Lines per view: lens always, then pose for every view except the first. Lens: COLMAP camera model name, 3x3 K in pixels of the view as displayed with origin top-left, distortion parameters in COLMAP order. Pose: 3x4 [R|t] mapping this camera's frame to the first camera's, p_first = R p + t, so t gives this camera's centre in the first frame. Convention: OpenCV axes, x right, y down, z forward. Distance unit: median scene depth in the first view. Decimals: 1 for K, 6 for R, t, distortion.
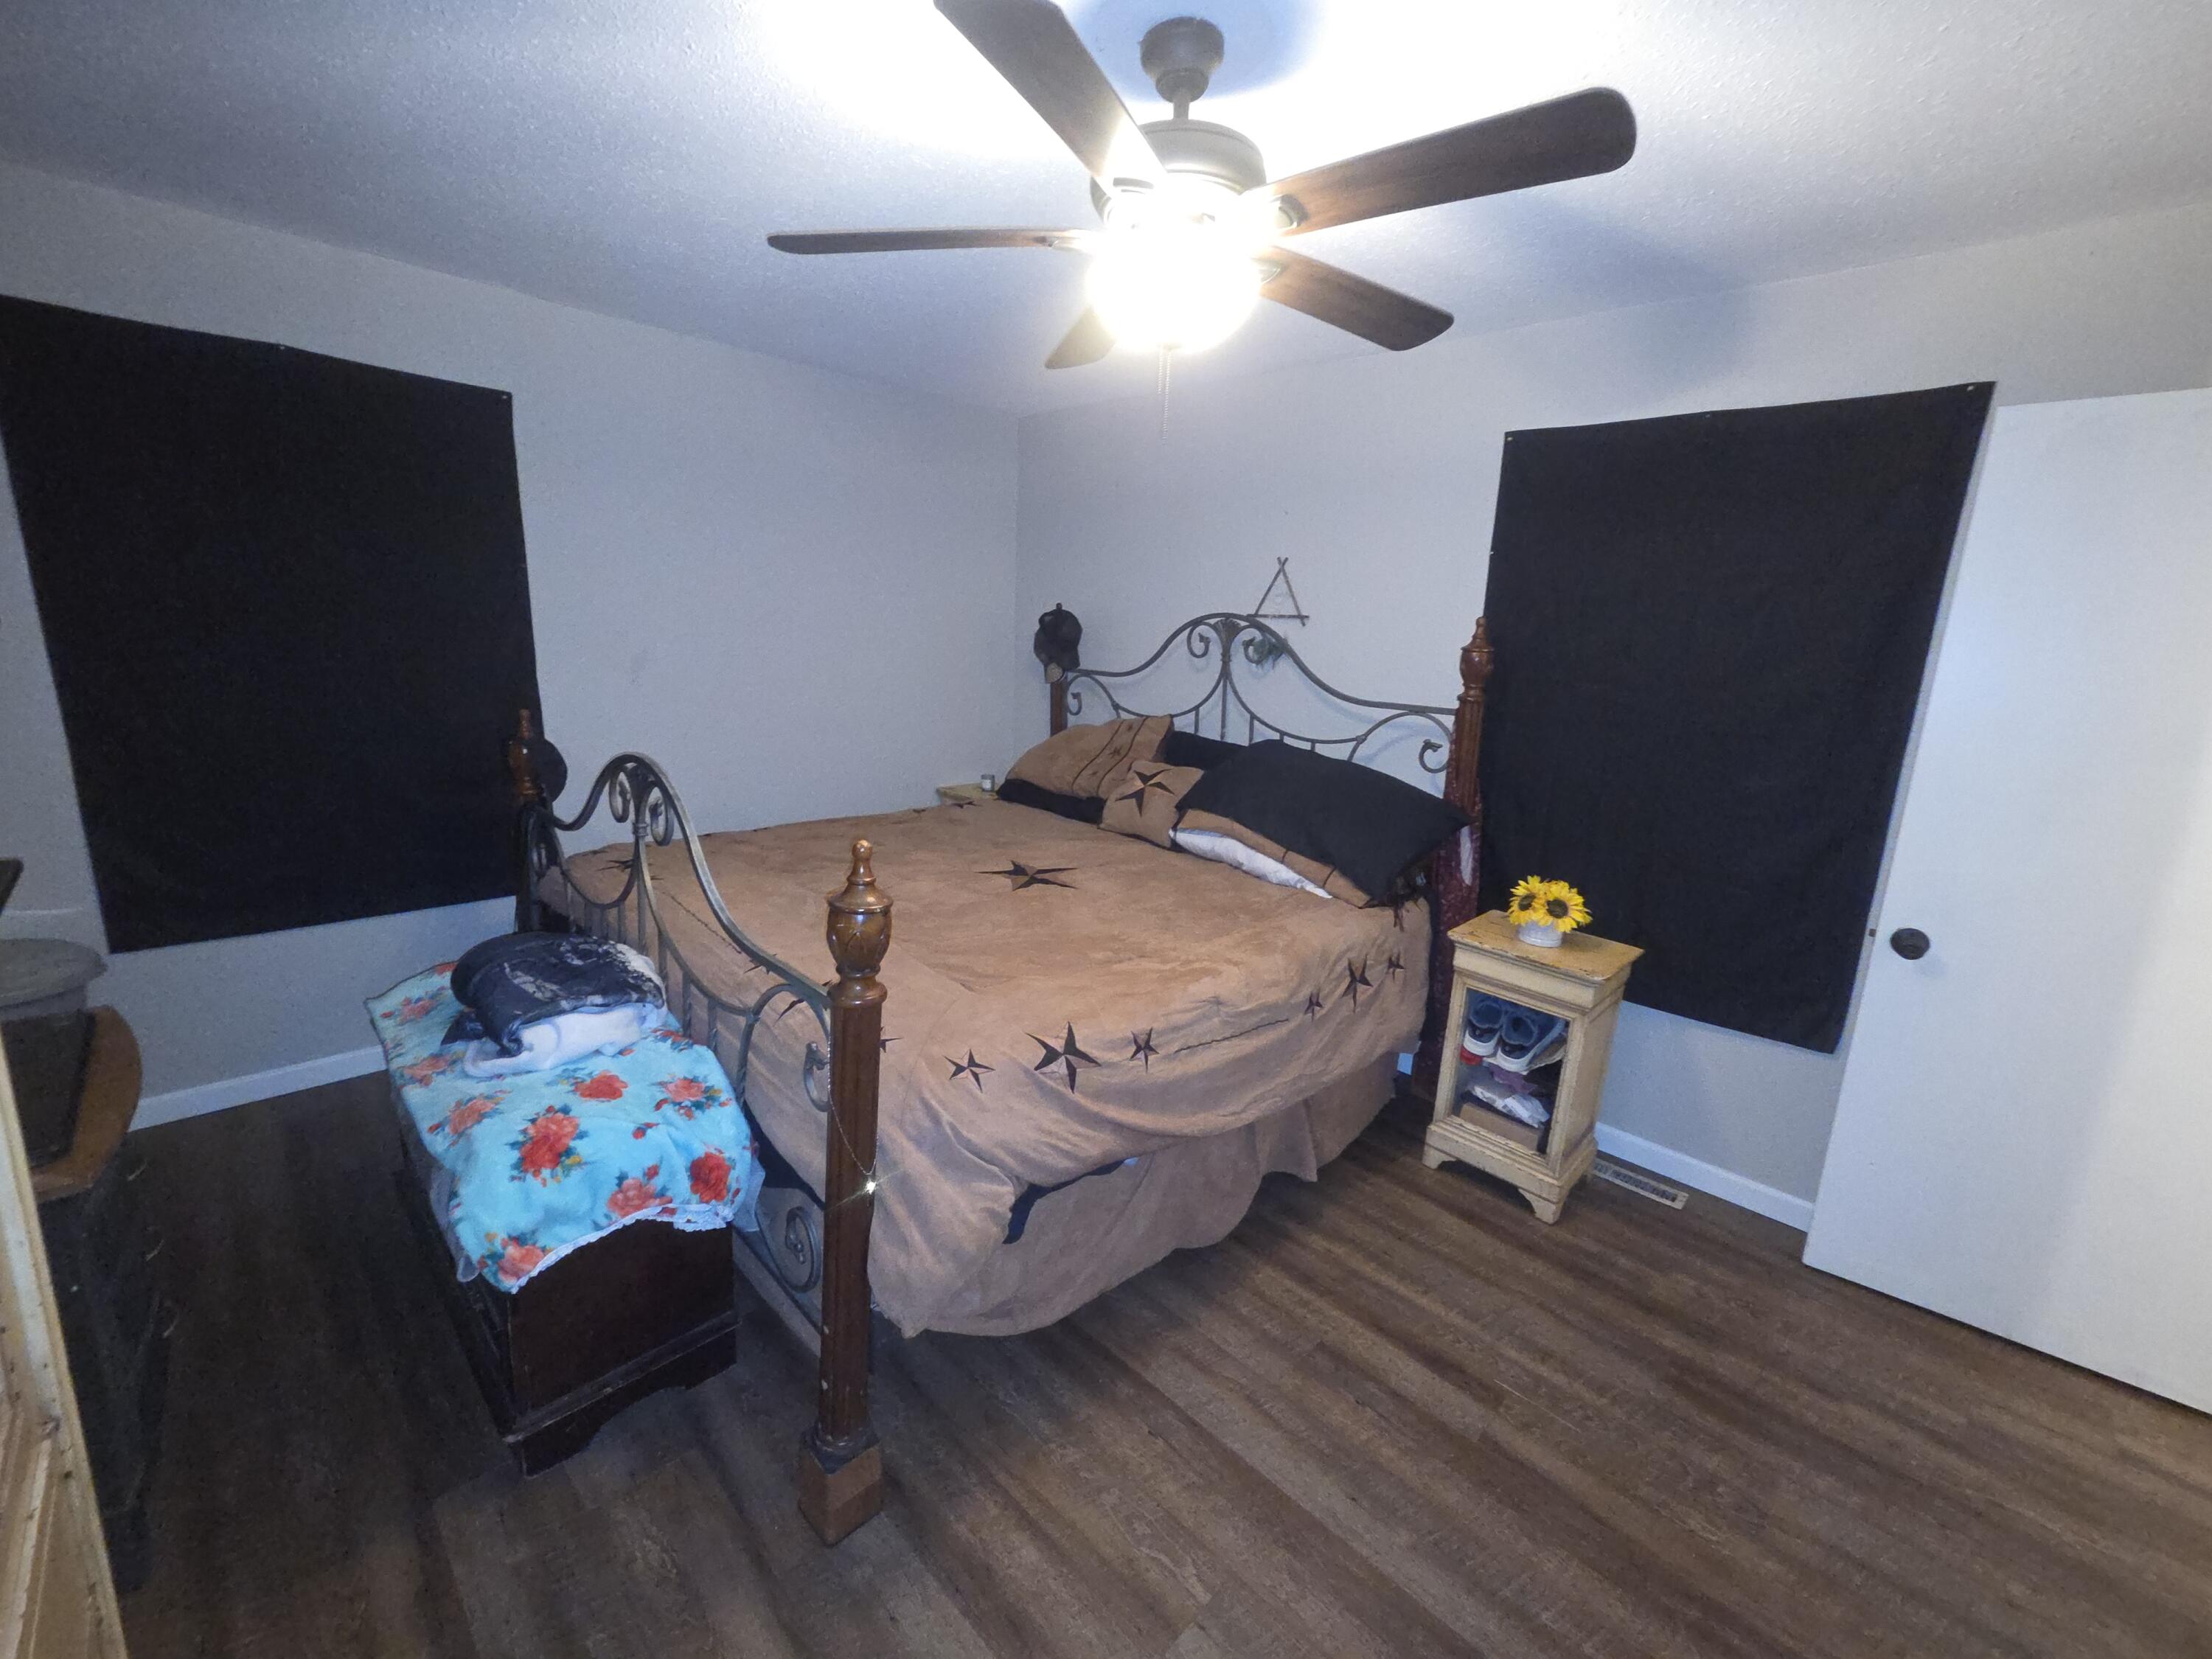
lens RADIAL K [[906.6, 0, 1107.6], [0, 906.6, 819.4], [0, 0, 1]] dist [0.003954, 0.000078]
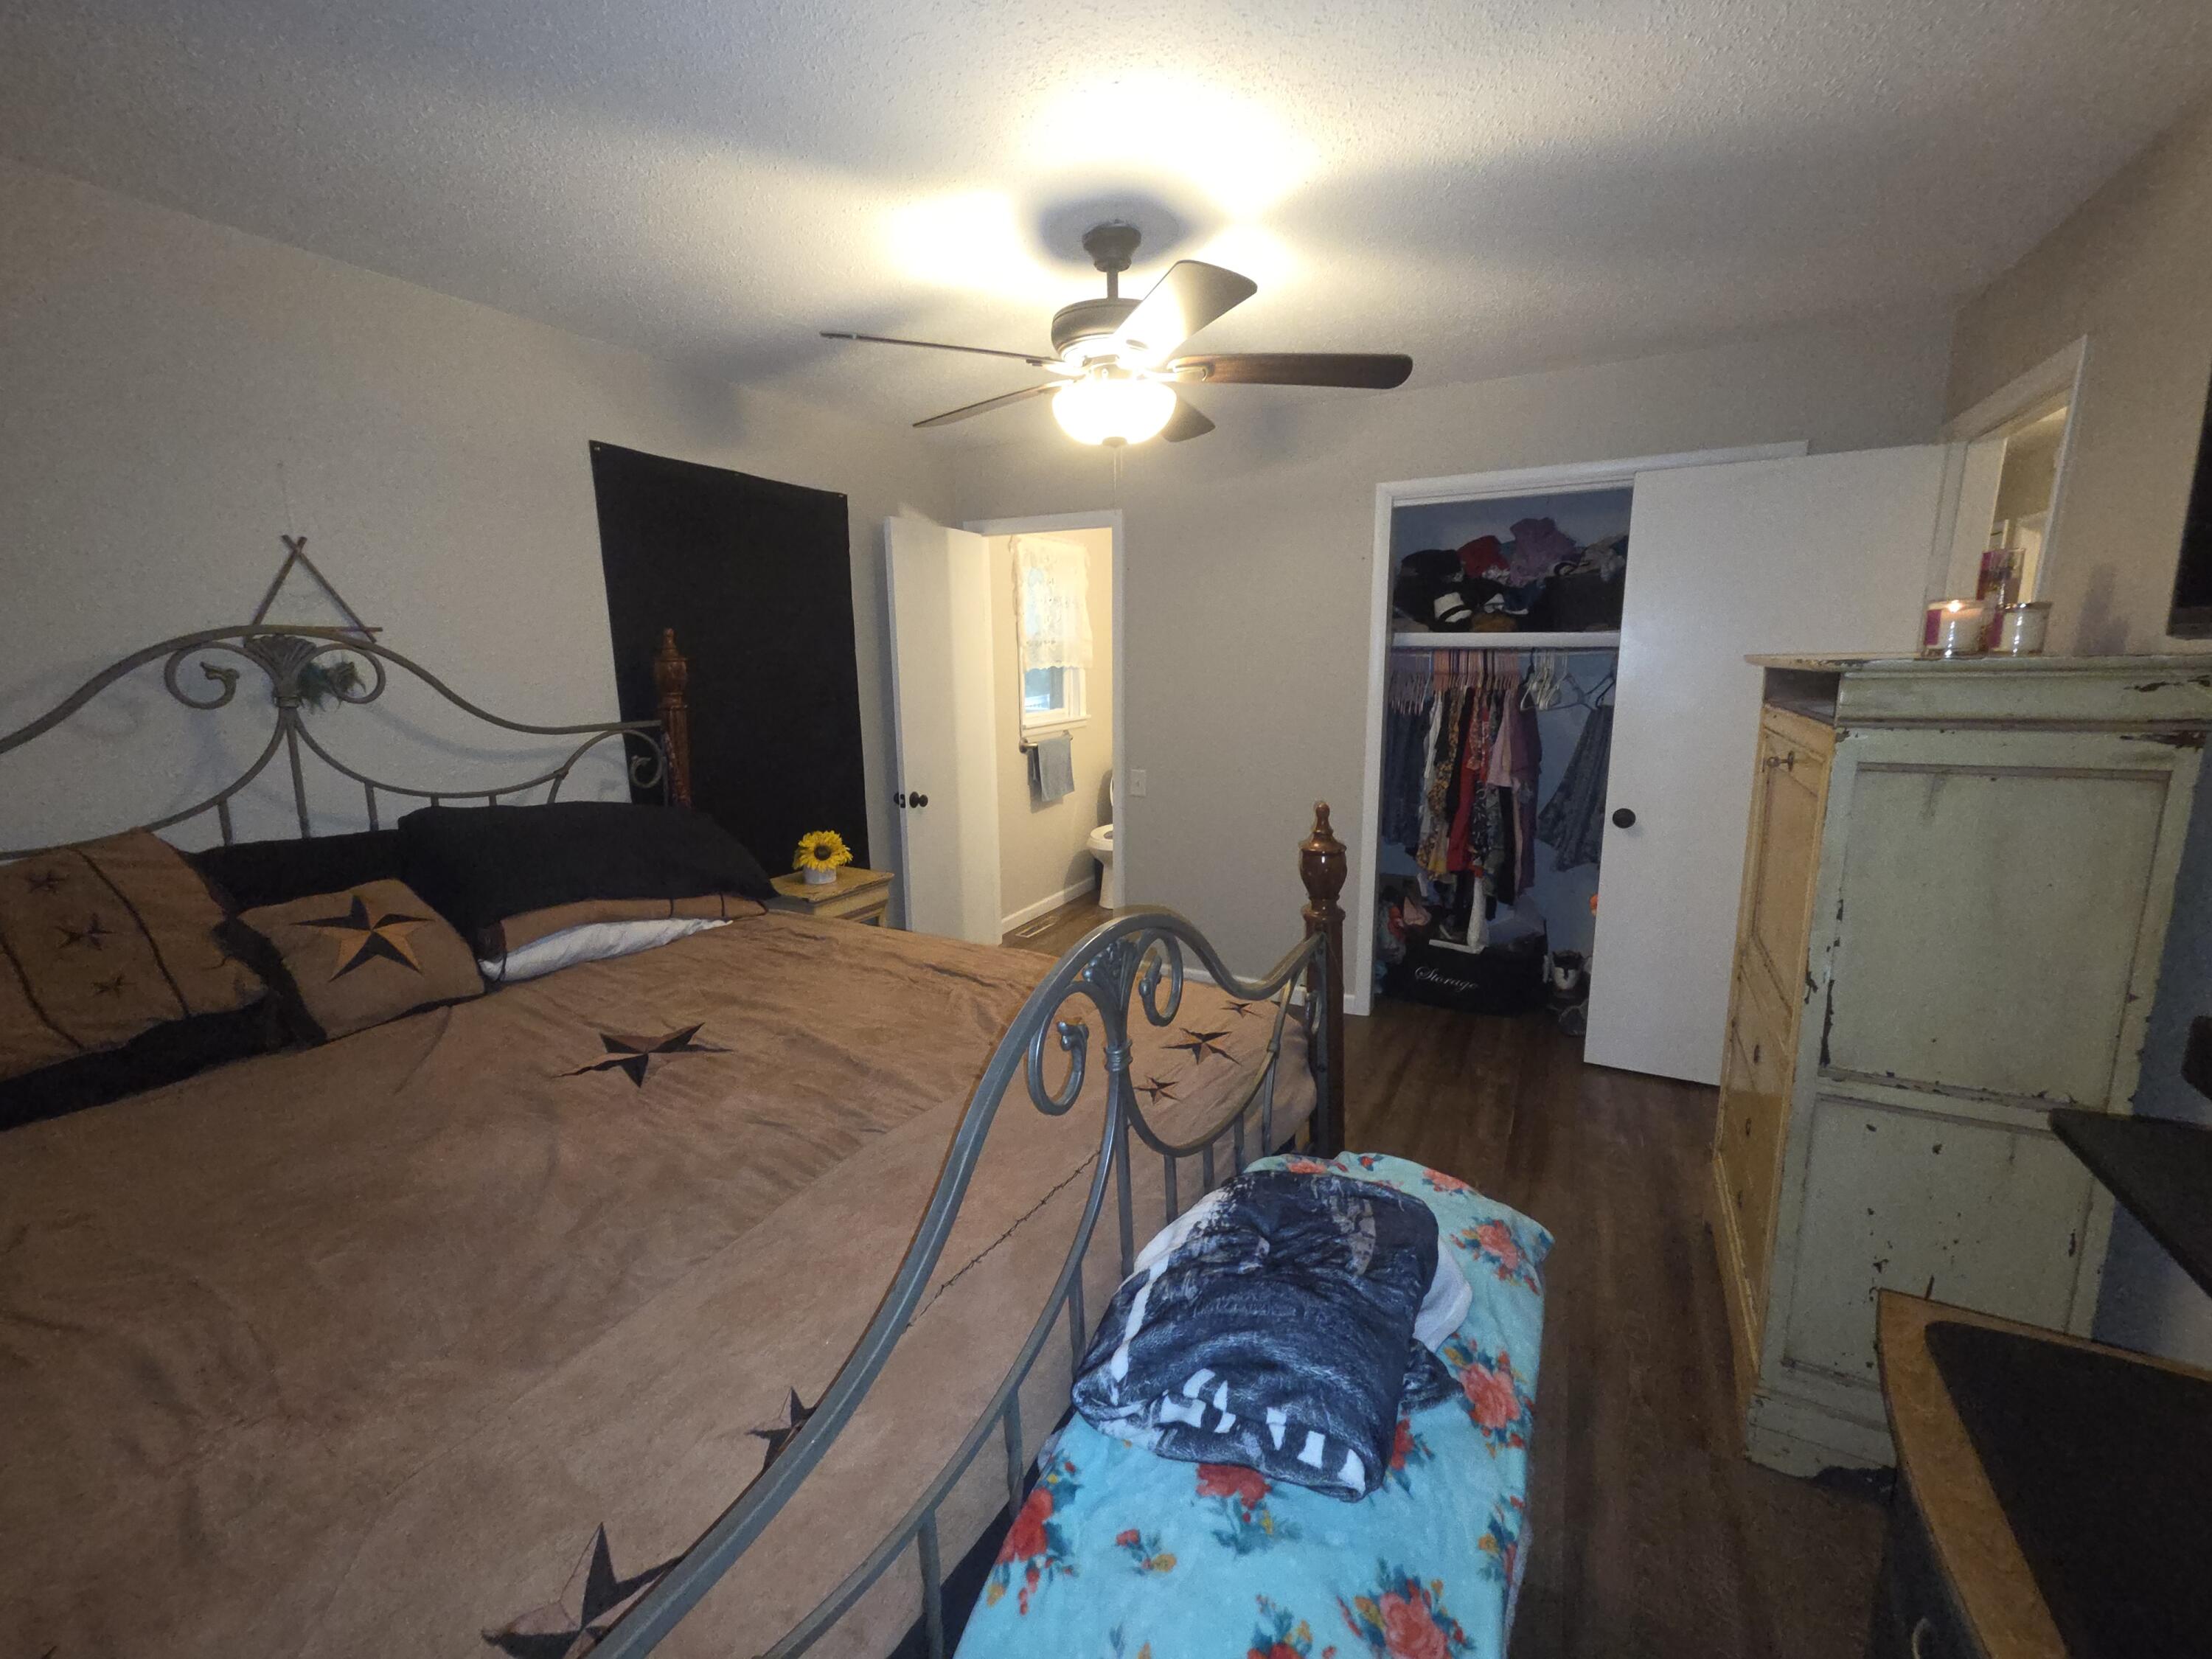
lens RADIAL K [[906.6, 0, 1107.6], [0, 906.6, 819.4], [0, 0, 1]] dist [0.003954, 0.000078]
pose [[-0.290650, -0.225570, 0.929861, -0.637293], [0.184089, 0.940476, 0.285687, -0.187912], [-0.938954, 0.254212, -0.231824, 0.694280]]
